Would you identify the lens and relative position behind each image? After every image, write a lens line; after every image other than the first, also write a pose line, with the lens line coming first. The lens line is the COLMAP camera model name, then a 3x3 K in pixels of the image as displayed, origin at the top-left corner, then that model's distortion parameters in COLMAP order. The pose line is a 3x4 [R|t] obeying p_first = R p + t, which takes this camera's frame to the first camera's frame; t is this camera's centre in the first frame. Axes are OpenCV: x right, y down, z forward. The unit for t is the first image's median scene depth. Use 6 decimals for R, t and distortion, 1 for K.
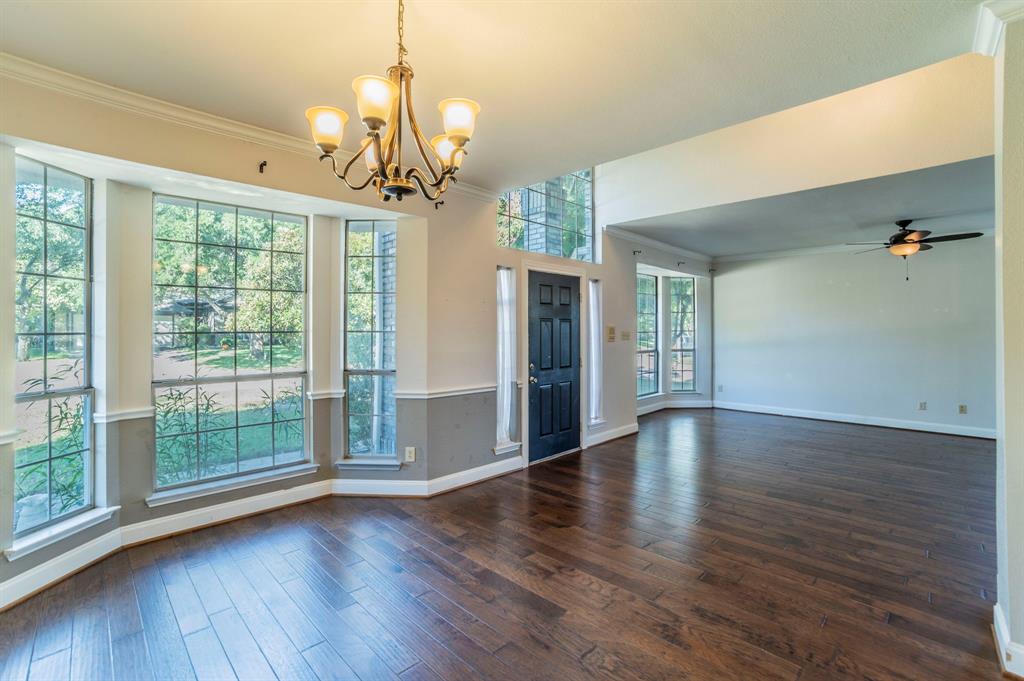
lens RADIAL K [[464.7, 0, 512.3], [0, 464.7, 330.5], [0, 0, 1]] dist [-0.050327, 0.004015]
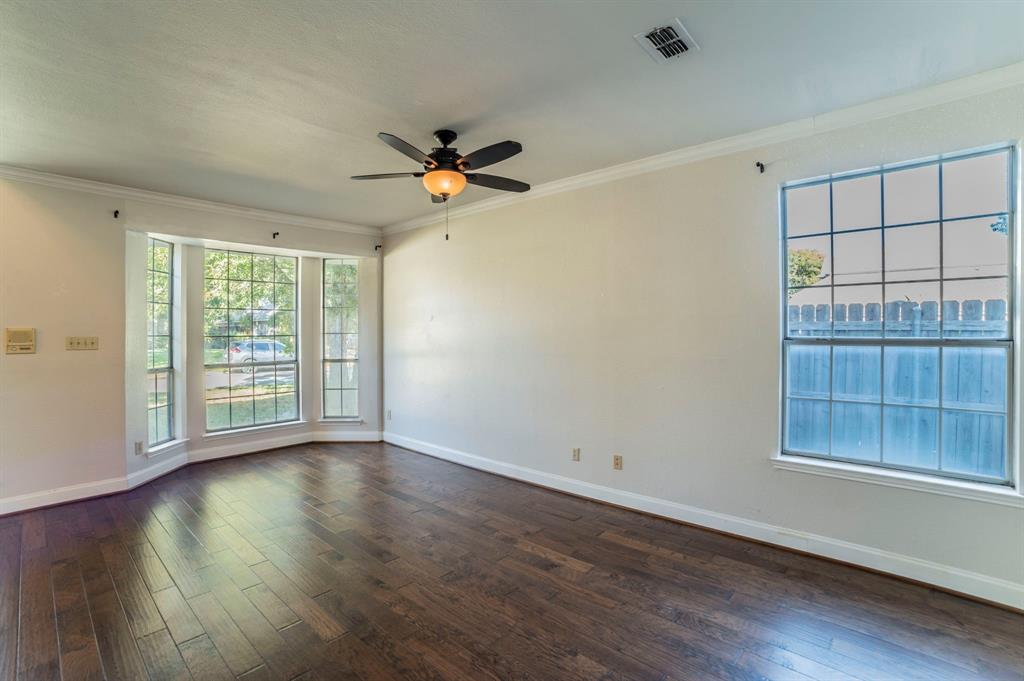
lens RADIAL K [[464.7, 0, 510.7], [0, 464.7, 337.6], [0, 0, 1]] dist [-0.050327, 0.004015]
pose [[0.999908, -0.005413, 0.012475, 0.630316], [0.005170, 0.999797, 0.019484, -0.004594], [-0.012578, -0.019418, 0.999732, 0.292588]]
